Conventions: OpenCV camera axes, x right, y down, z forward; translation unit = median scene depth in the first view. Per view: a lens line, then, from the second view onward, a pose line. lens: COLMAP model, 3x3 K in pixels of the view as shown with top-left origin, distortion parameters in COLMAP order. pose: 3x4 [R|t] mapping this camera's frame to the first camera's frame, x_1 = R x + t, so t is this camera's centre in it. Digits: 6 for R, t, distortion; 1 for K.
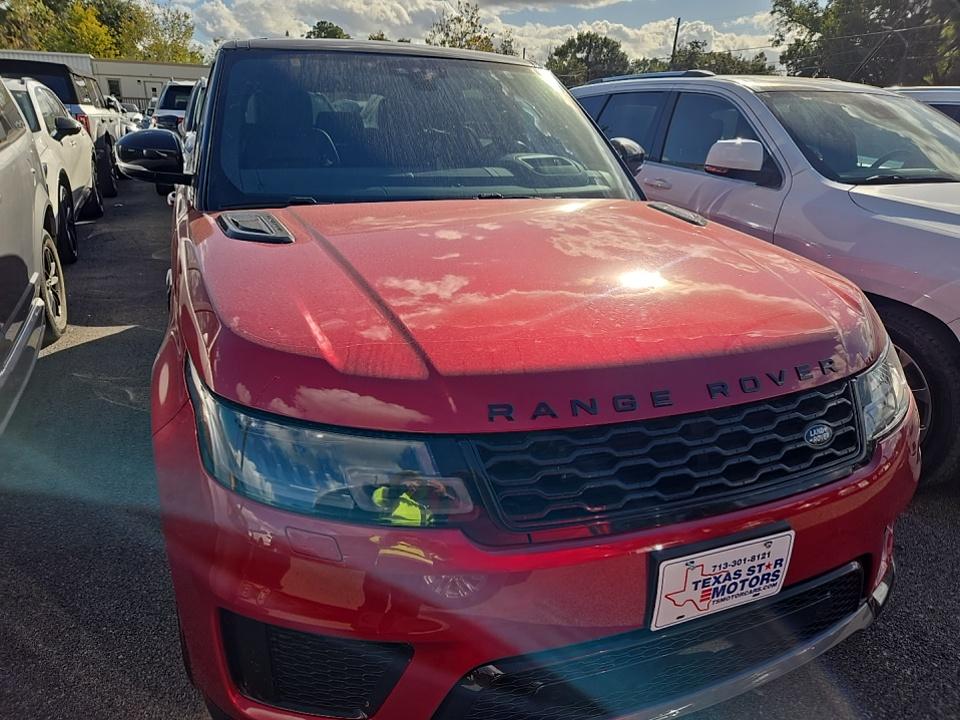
lens RADIAL K [[643.1, 0, 480.0], [0, 643.1, 360.0], [0, 0, 1]] dist [0.068351, -0.052160]
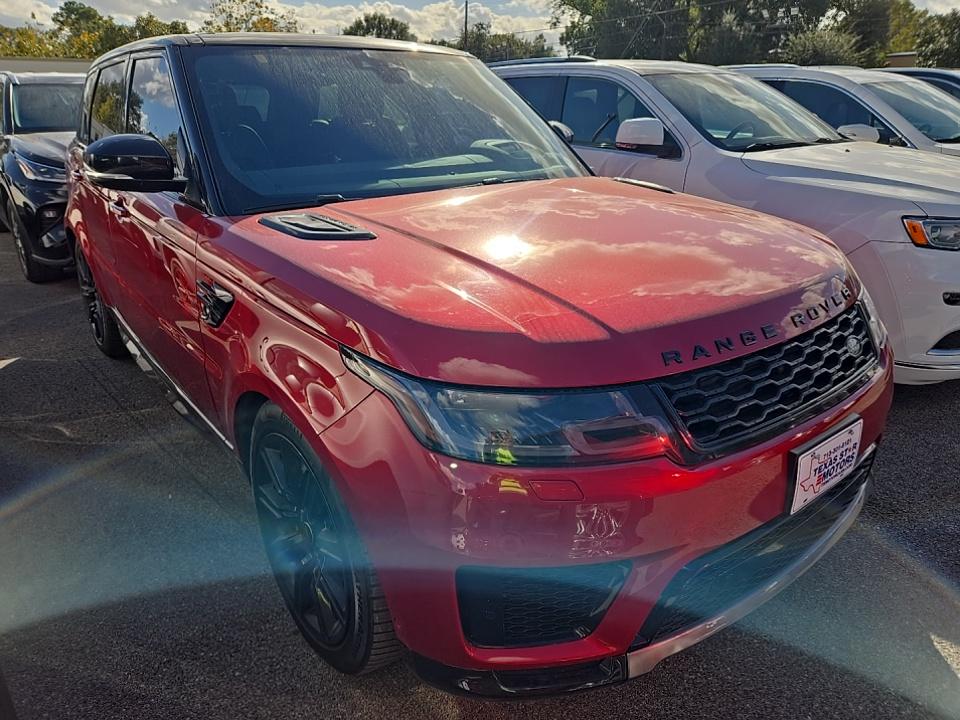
lens RADIAL K [[643.1, 0, 480.0], [0, 643.1, 360.0], [0, 0, 1]] dist [0.068351, -0.052160]
pose [[0.957731, -0.137992, 0.252406, -0.233255], [0.132322, 0.990424, 0.039386, -0.003285], [-0.255424, -0.004322, 0.966820, -0.026065]]
